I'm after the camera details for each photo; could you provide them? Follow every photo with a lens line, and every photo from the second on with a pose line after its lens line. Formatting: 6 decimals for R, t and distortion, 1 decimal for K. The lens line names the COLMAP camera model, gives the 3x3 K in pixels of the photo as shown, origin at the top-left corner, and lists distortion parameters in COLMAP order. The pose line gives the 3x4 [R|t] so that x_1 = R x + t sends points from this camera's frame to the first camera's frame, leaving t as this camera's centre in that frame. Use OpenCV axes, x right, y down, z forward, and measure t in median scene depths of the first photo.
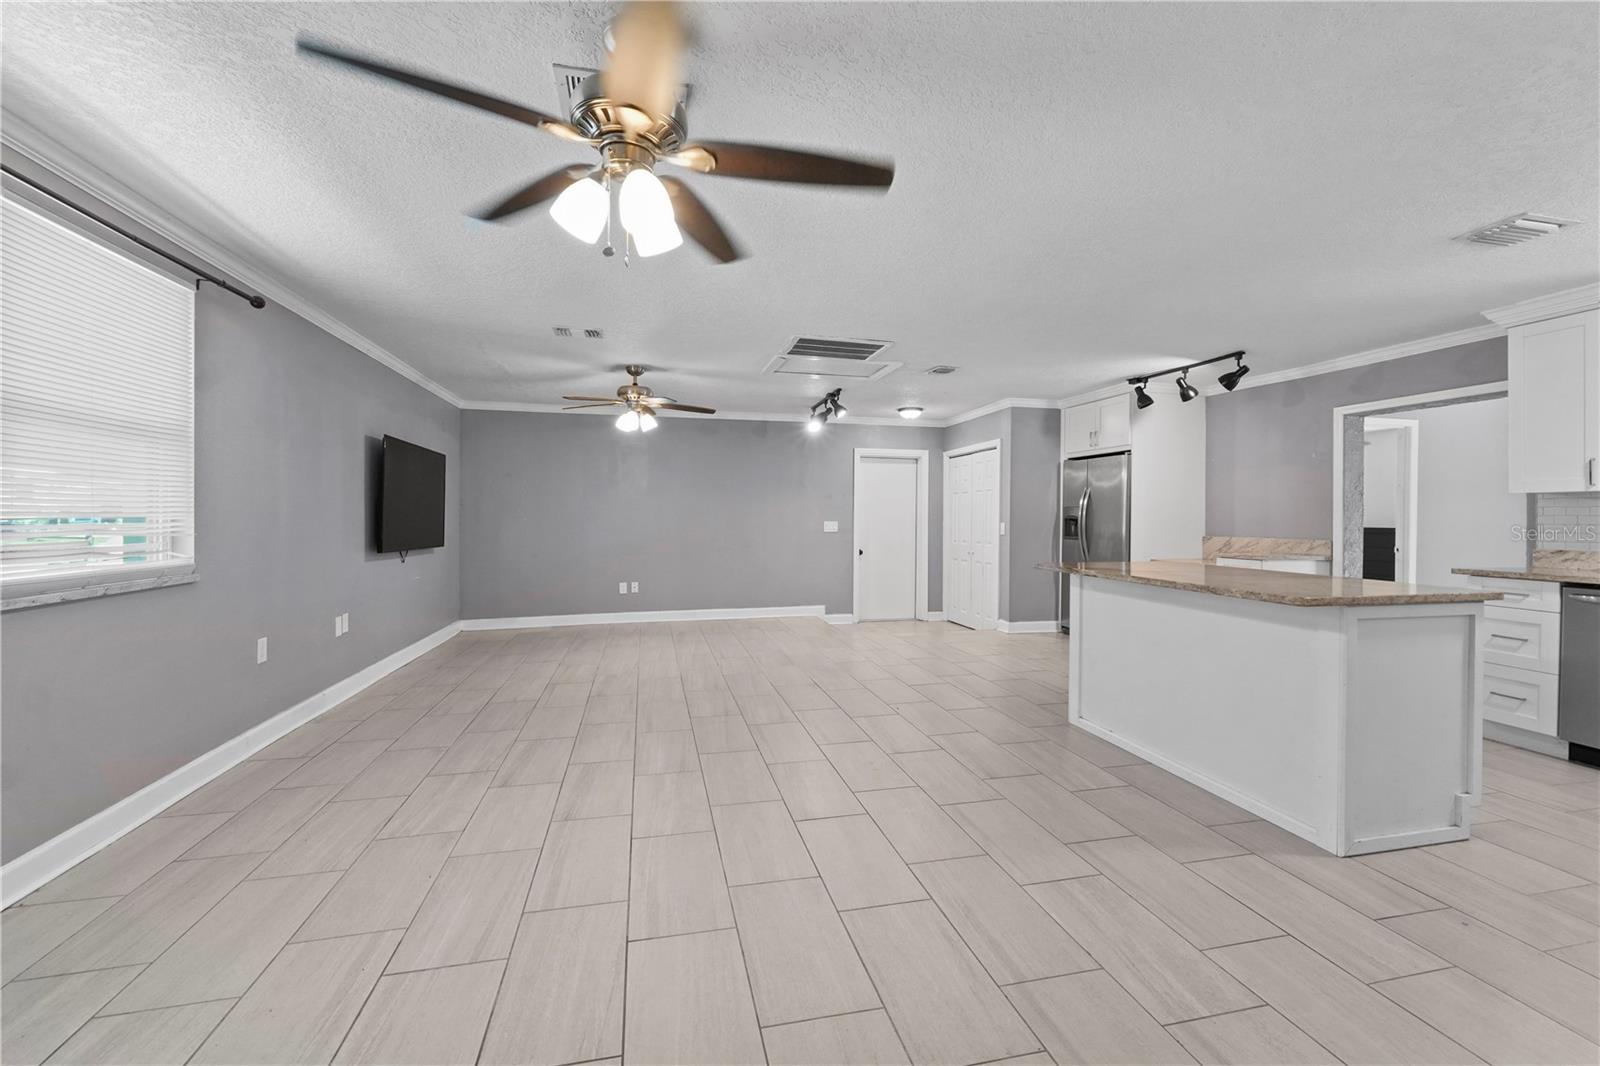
lens RADIAL K [[682.2, 0, 804.0], [0, 682.2, 522.3], [0, 0, 1]] dist [0.001966, 0.000439]
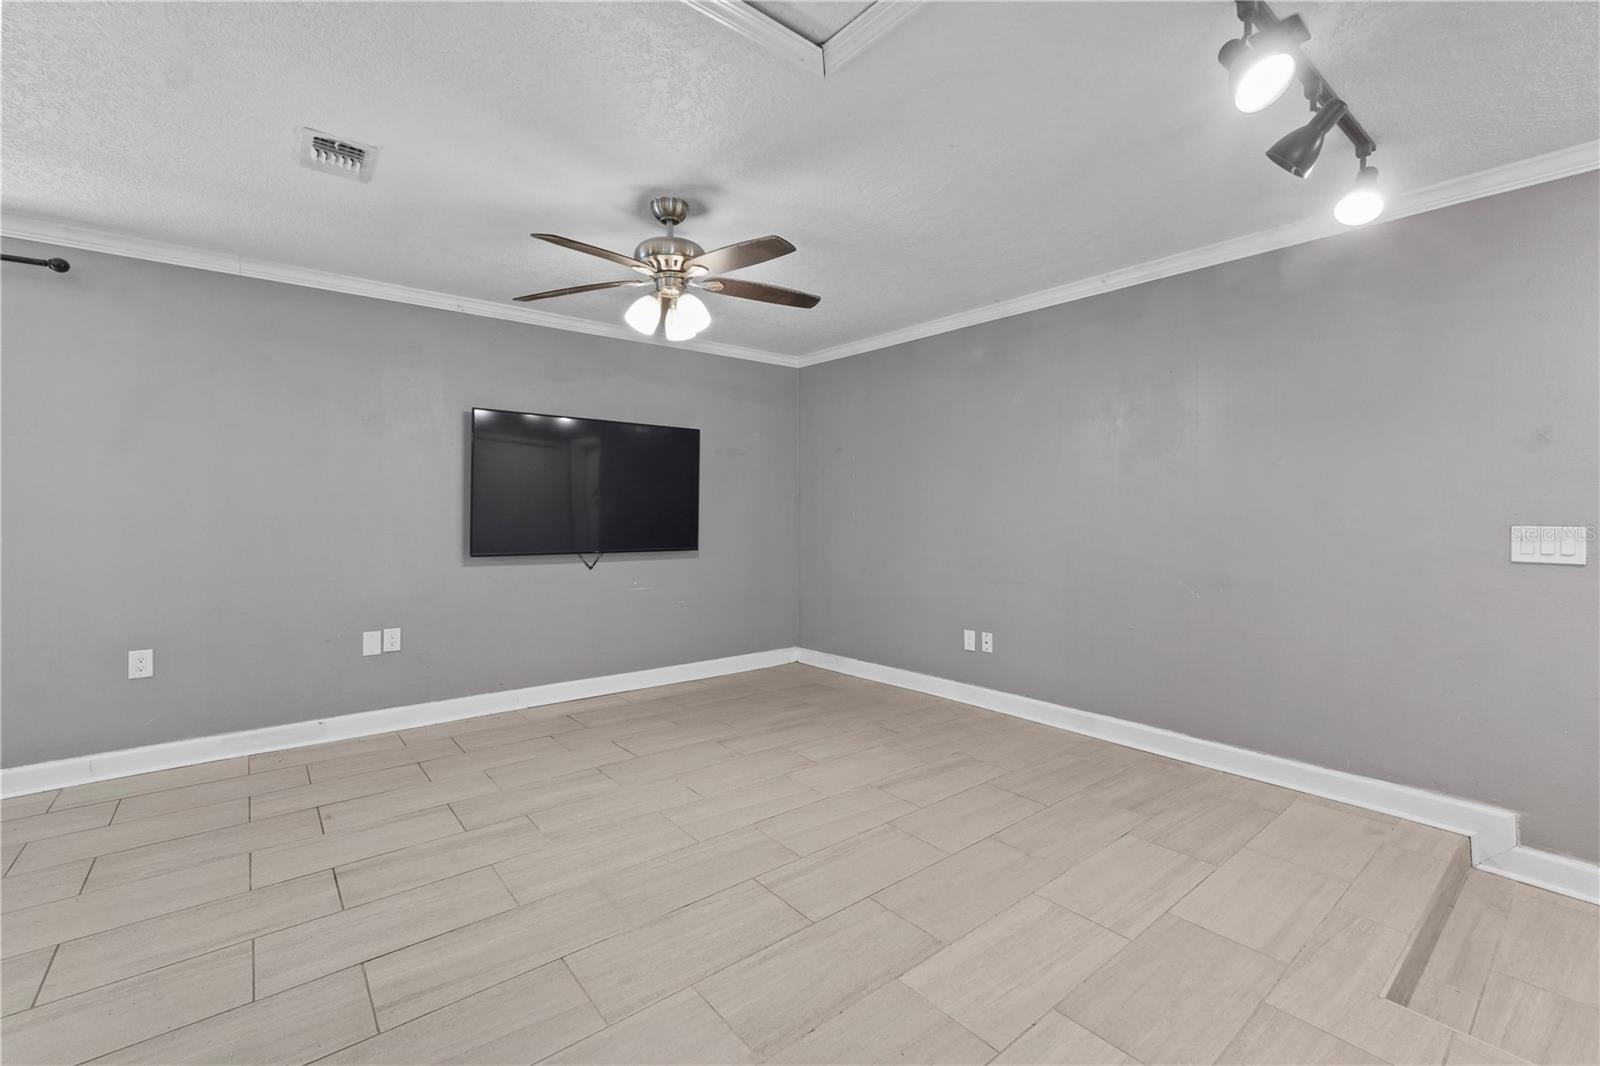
lens RADIAL K [[682.2, 0, 806.4], [0, 682.2, 513.3], [0, 0, 1]] dist [0.001966, 0.000439]
pose [[0.436359, 0.002859, -0.899768, 0.238740], [-0.005409, 0.999985, 0.000555, -0.007510], [0.899756, 0.004625, 0.436368, 0.888089]]
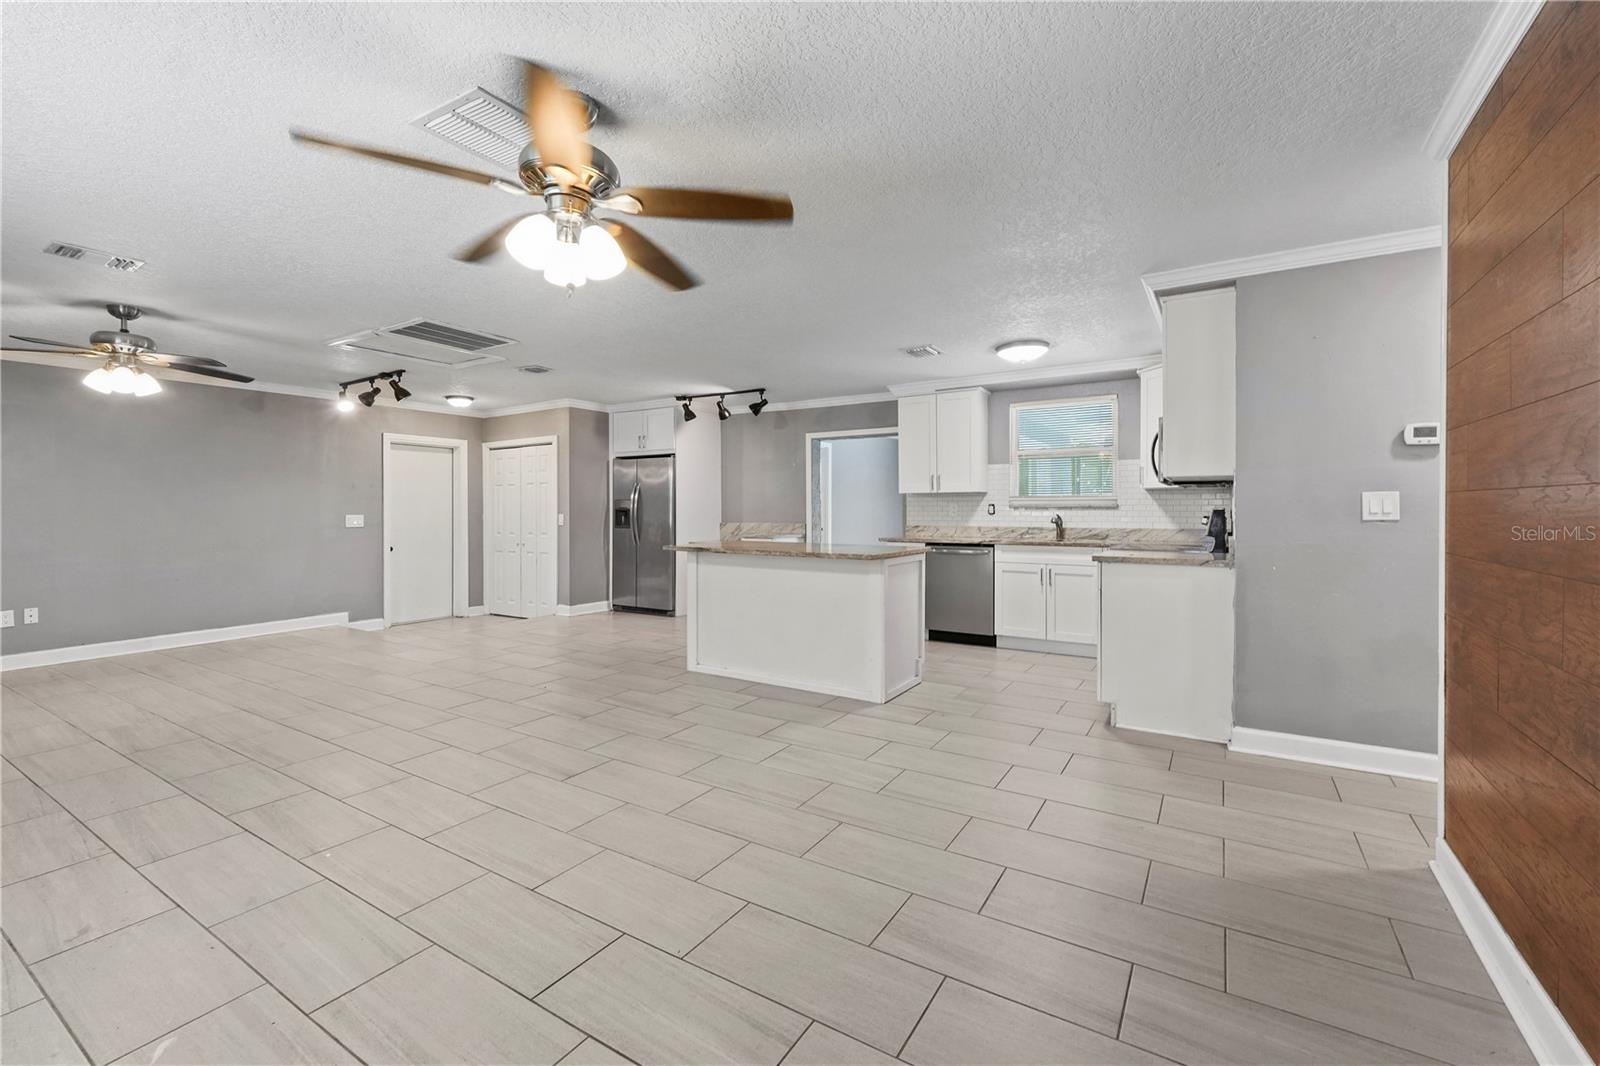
lens RADIAL K [[682.2, 0, 801.6], [0, 682.2, 514.1], [0, 0, 1]] dist [0.001966, 0.000439]
pose [[0.709789, -0.011014, 0.704328, -0.254114], [0.011226, 0.999928, 0.004324, 0.000133], [-0.704325, 0.004837, 0.709862, -0.036159]]
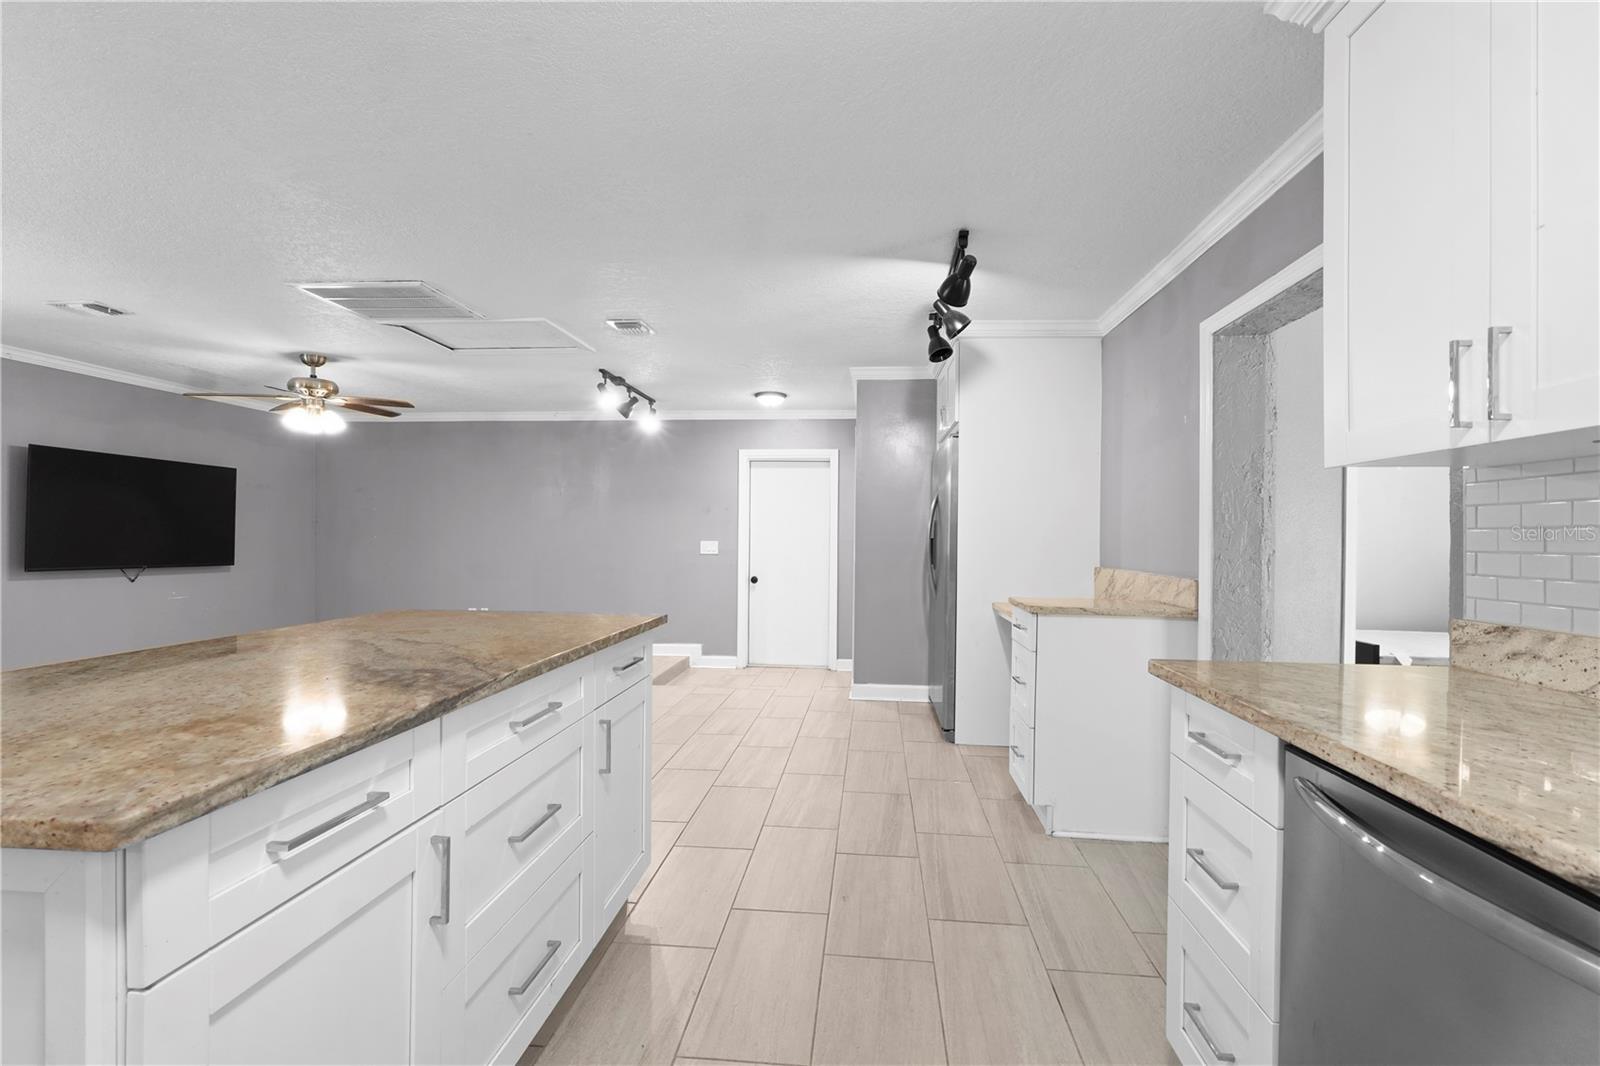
lens RADIAL K [[682.2, 0, 821.6], [0, 682.2, 541.1], [0, 0, 1]] dist [0.001966, 0.000439]
pose [[0.951552, 0.003735, -0.307466, 0.621898], [-0.004806, 0.999985, -0.002725, 0.000352], [0.307451, 0.004071, 0.951555, 0.394350]]
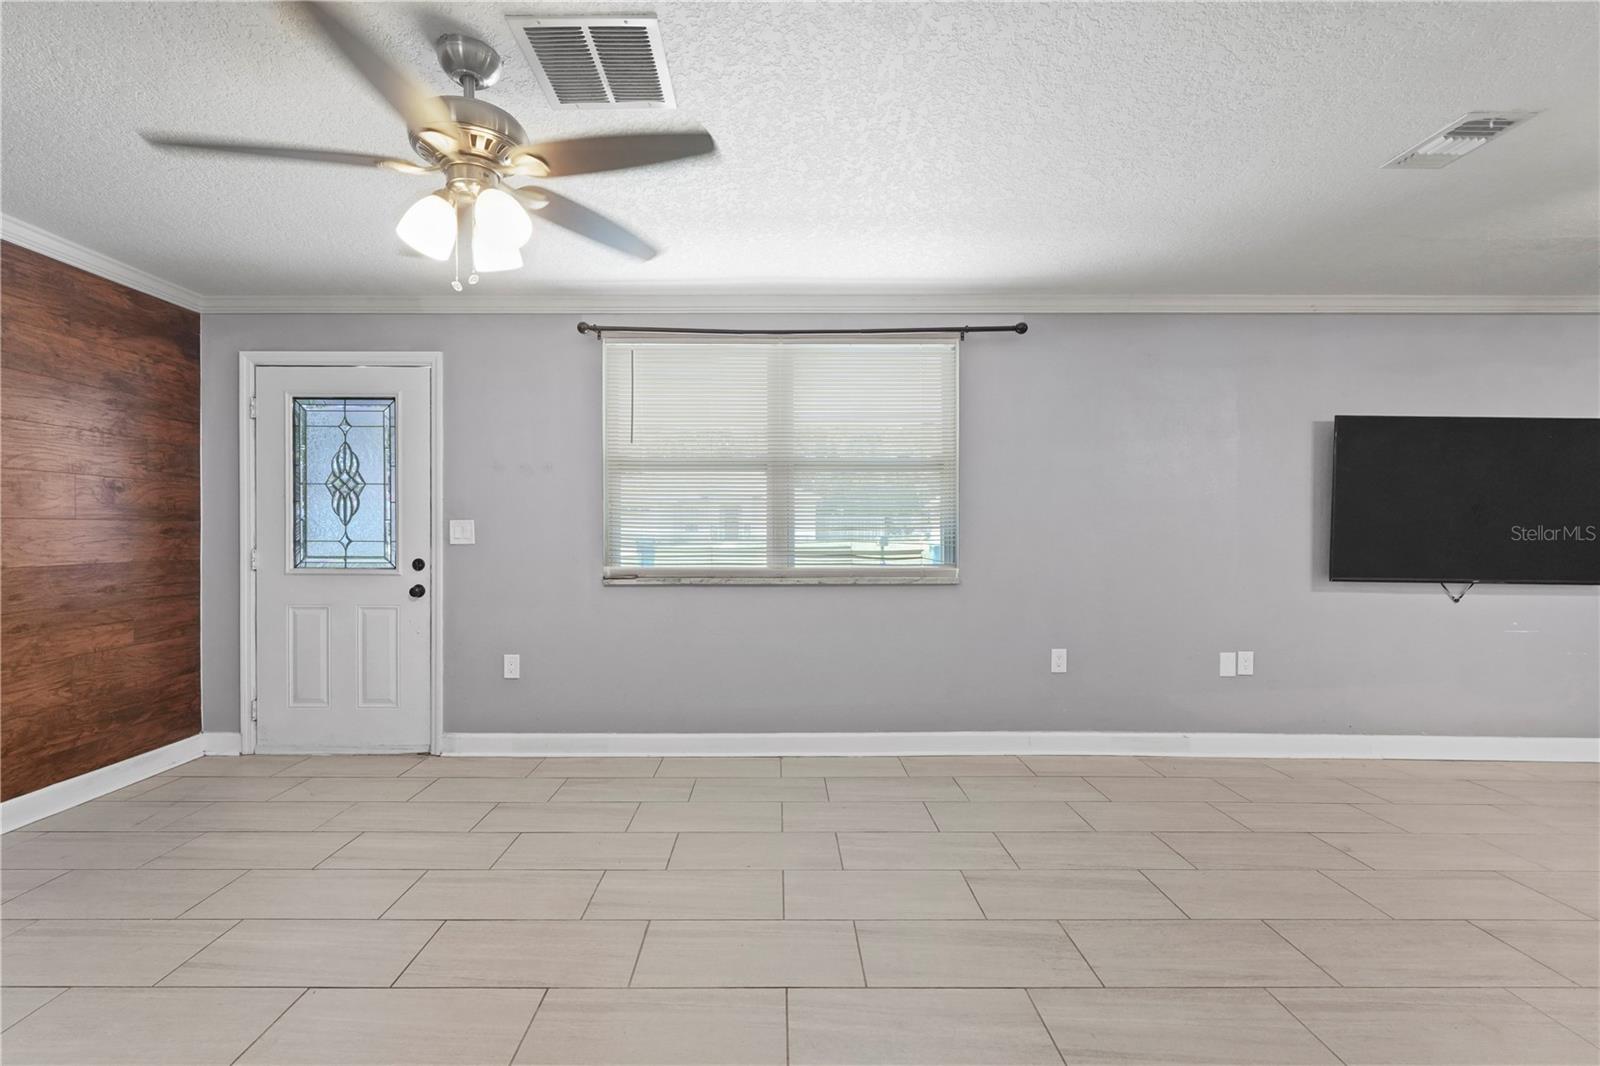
lens RADIAL K [[682.2, 0, 773.5], [0, 682.2, 533.2], [0, 0, 1]] dist [0.001966, 0.000439]
pose [[-0.238768, -0.001227, -0.971076, 0.198284], [-0.008524, 0.999963, 0.000833, -0.001203], [0.971039, 0.008477, -0.238769, 0.531581]]
